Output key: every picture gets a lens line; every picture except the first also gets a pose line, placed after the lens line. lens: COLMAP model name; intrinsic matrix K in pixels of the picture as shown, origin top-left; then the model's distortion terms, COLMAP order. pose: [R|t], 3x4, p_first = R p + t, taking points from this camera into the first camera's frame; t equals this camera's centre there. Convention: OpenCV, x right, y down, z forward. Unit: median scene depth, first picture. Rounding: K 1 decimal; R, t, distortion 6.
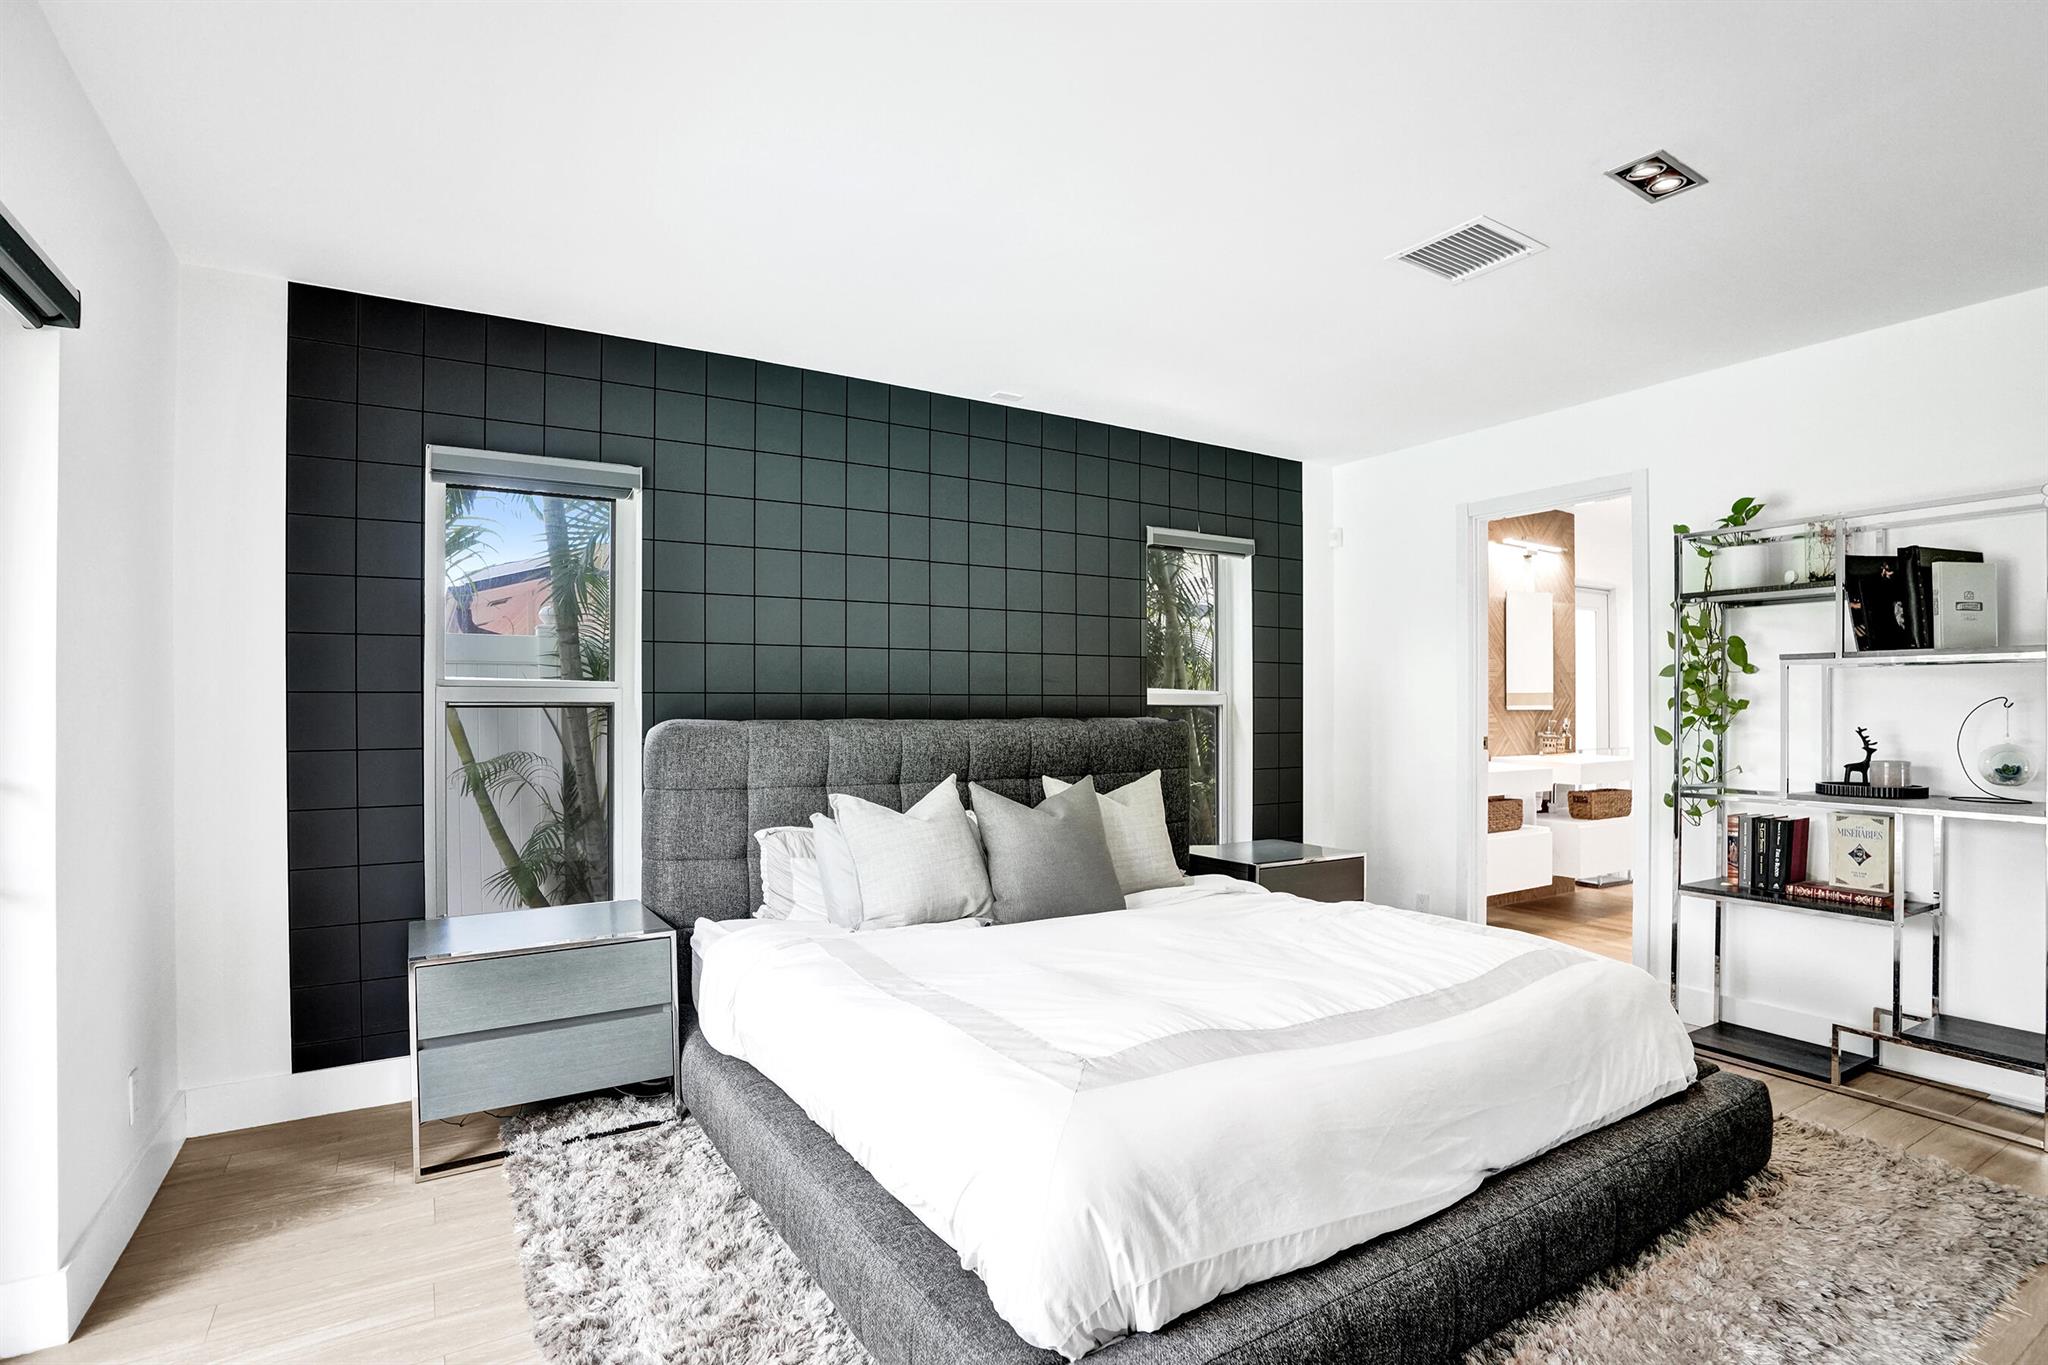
lens RADIAL K [[965.3, 0, 1024.0], [0, 965.3, 682.5], [0, 0, 1]] dist [0.019171, 0.000016]
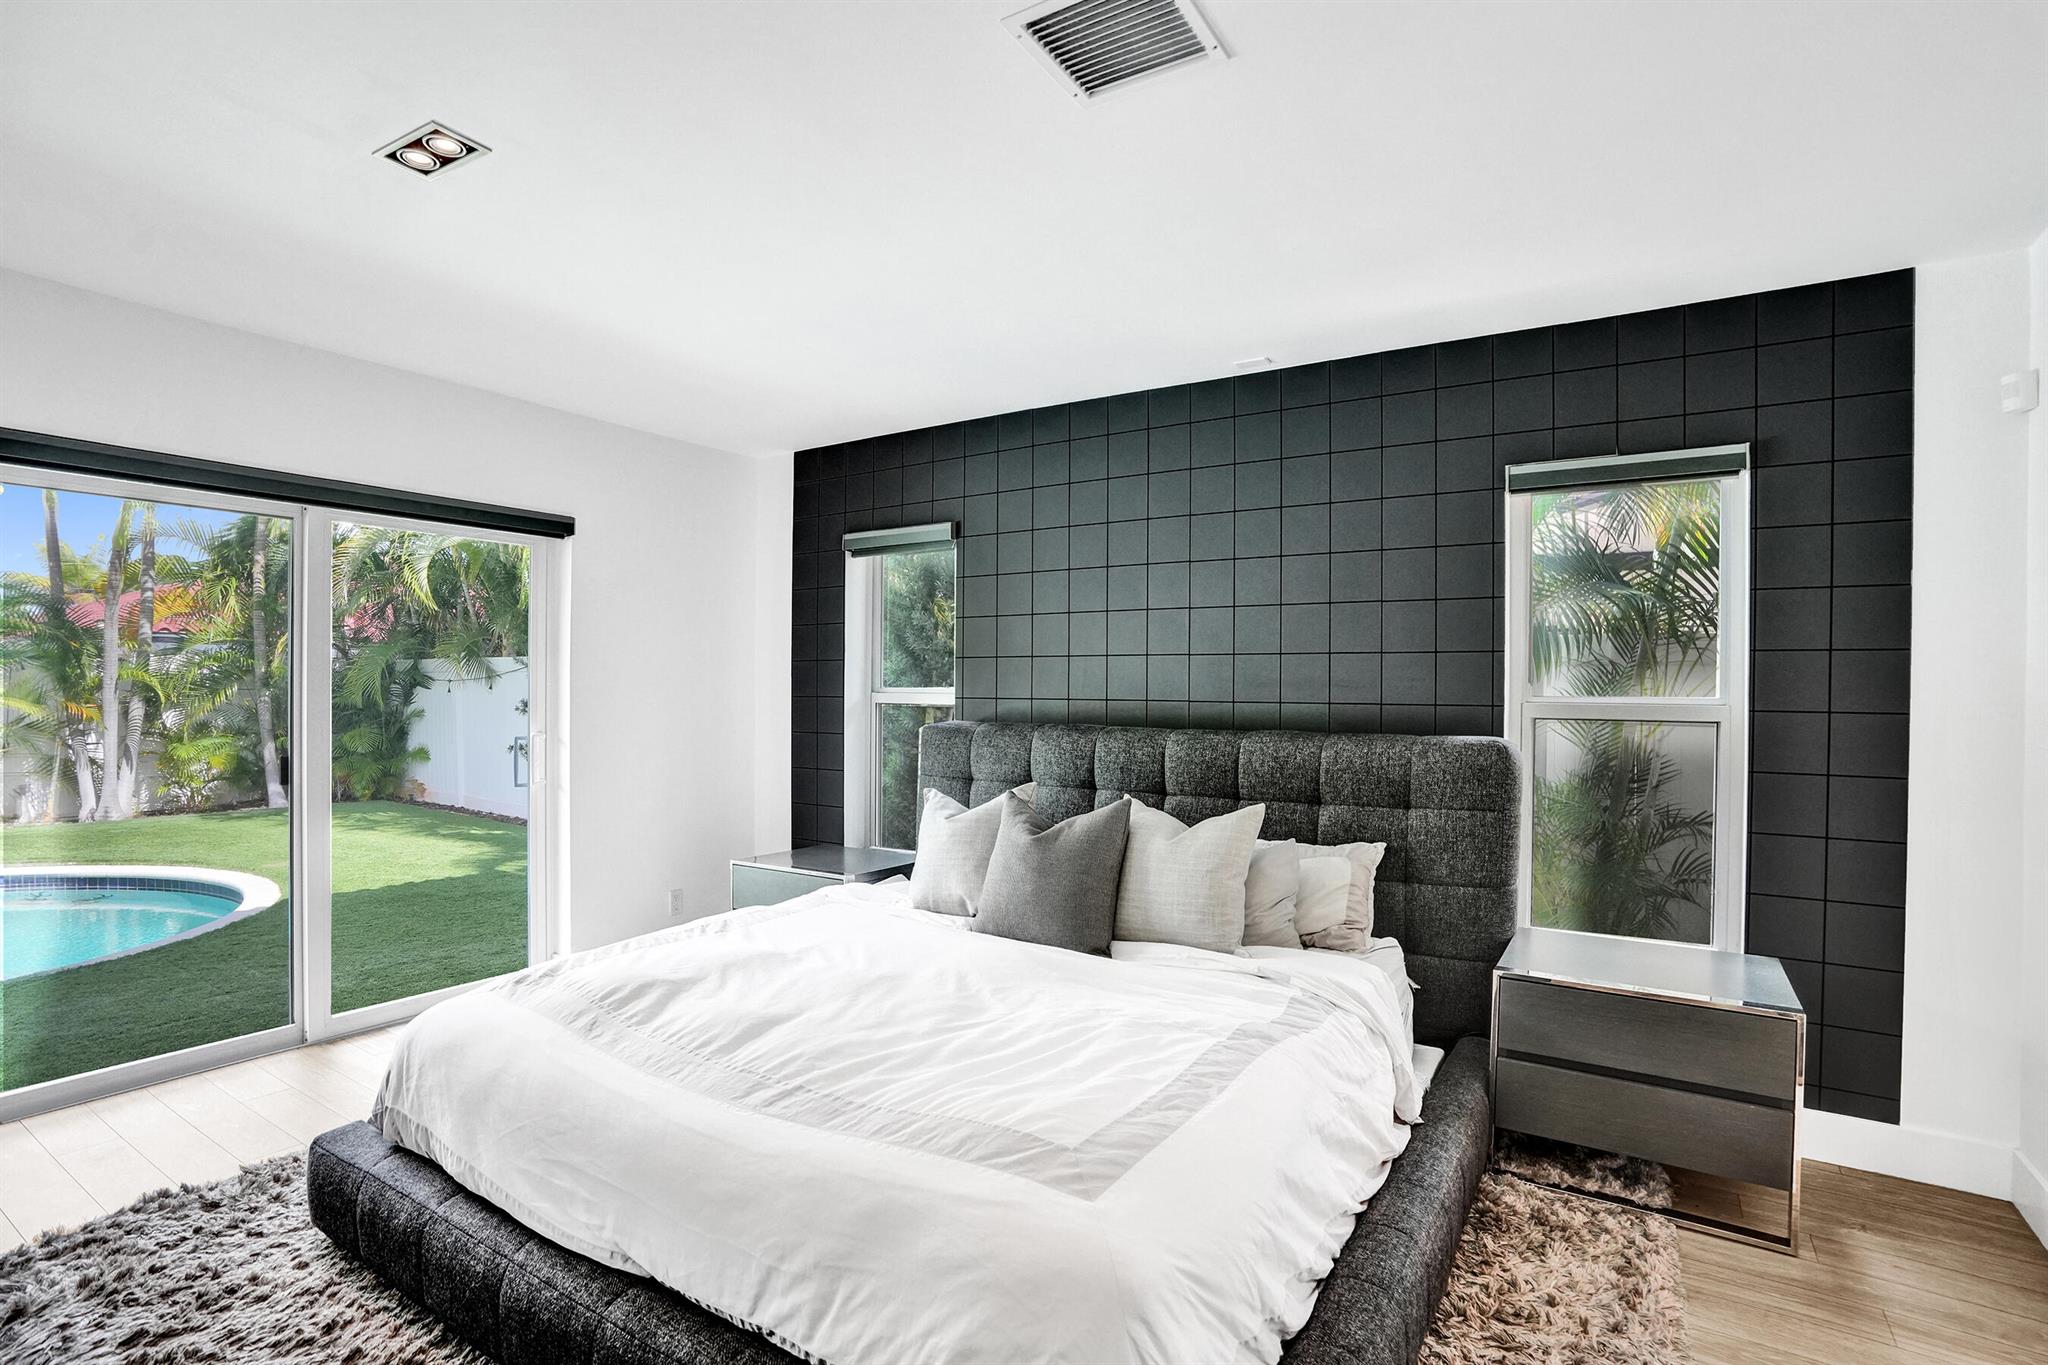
lens RADIAL K [[965.3, 0, 1024.0], [0, 965.3, 682.5], [0, 0, 1]] dist [0.019171, 0.000016]
pose [[0.480421, -0.012008, -0.876956, 0.705578], [0.000388, 0.999909, -0.013479, 0.006050], [0.877038, 0.006135, 0.480382, 0.437827]]
